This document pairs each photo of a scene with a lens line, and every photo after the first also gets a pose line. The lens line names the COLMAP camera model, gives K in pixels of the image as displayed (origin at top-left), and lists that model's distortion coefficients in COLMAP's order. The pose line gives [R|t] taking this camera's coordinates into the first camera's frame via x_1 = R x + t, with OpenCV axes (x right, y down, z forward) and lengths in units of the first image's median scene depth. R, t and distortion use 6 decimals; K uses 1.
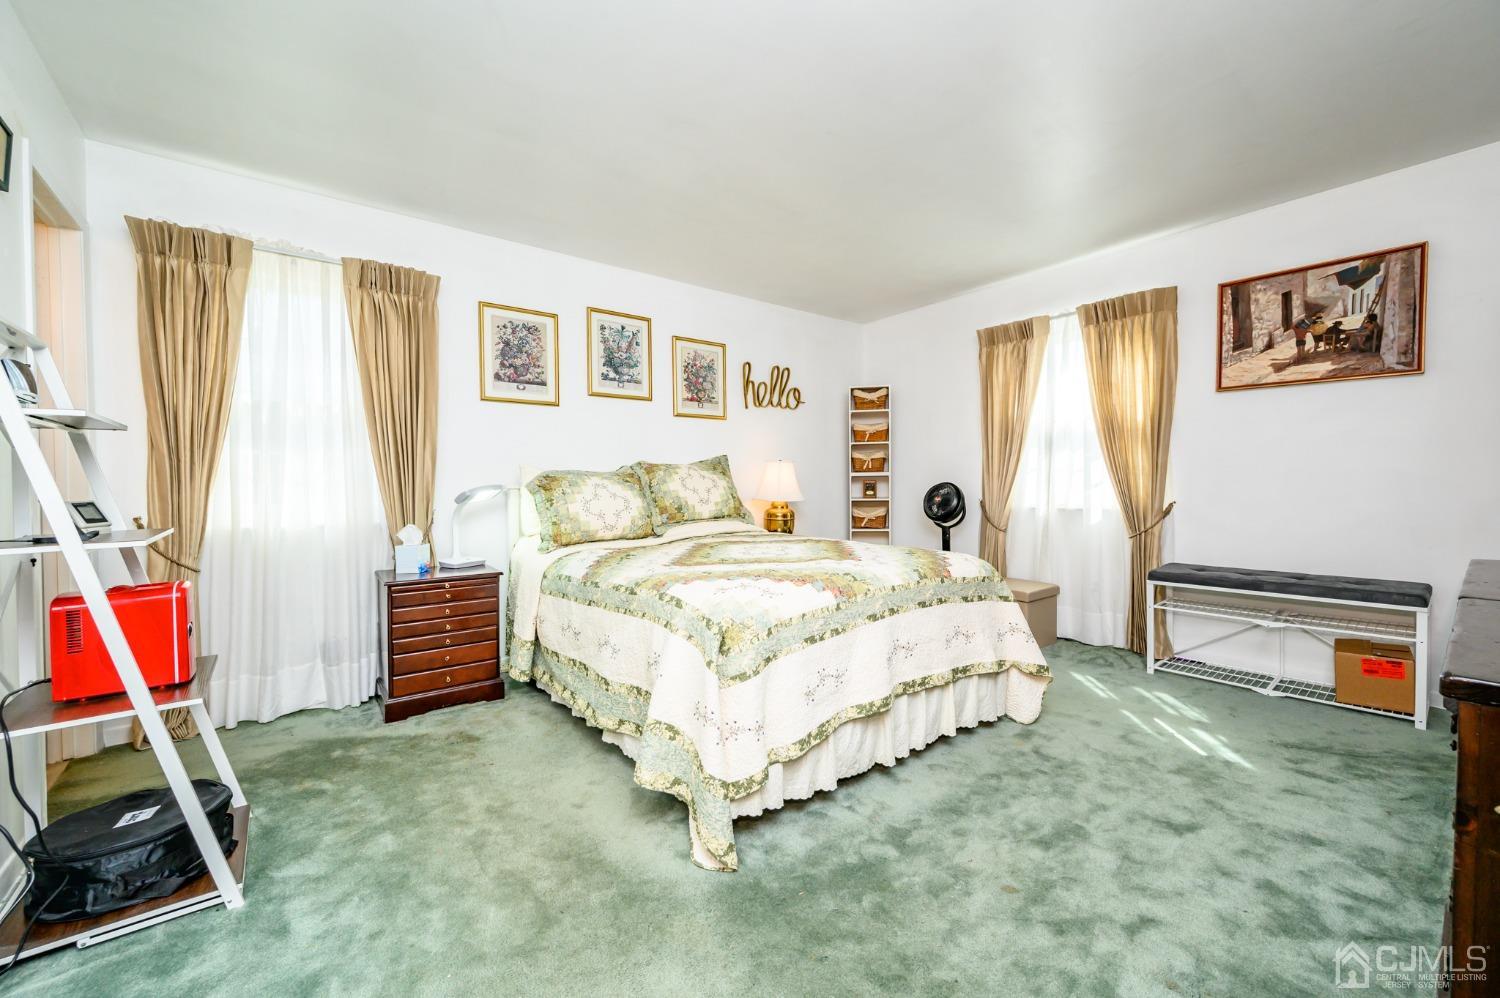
lens RADIAL K [[592.7, 0, 744.0], [0, 592.7, 494.2], [0, 0, 1]] dist [0.001206, -0.000093]
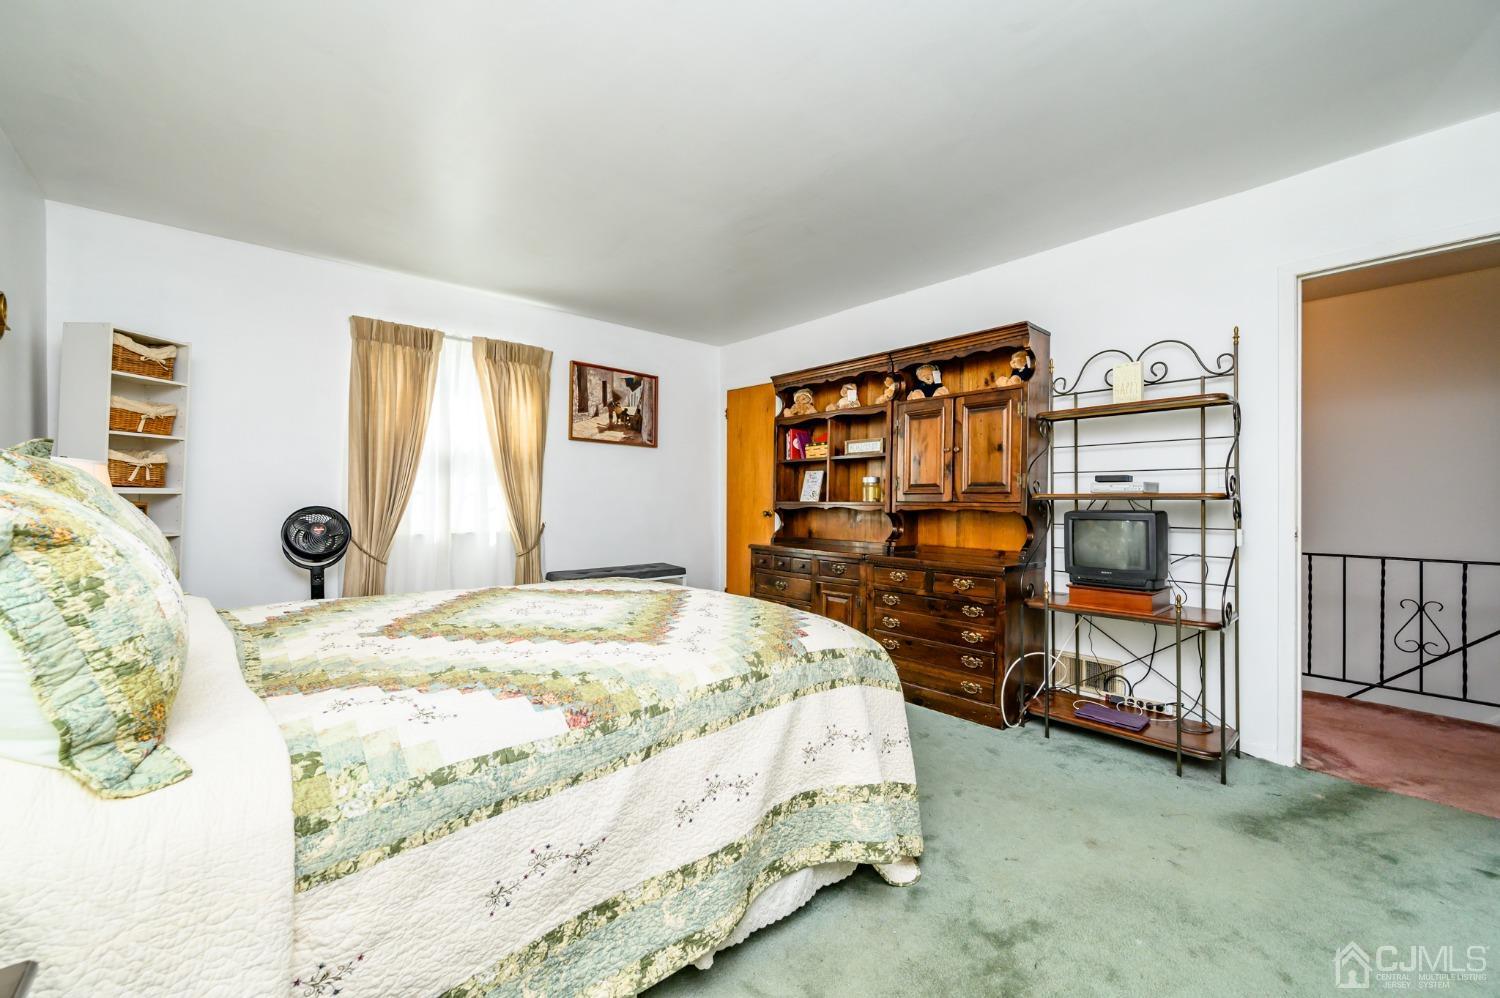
lens RADIAL K [[592.7, 0, 741.9], [0, 592.7, 502.0], [0, 0, 1]] dist [0.001206, -0.000093]
pose [[-0.054289, 0.005813, 0.998508, -0.413498], [0.011826, 0.999917, -0.005178, -0.014785], [-0.998455, 0.011528, -0.054353, 0.504599]]
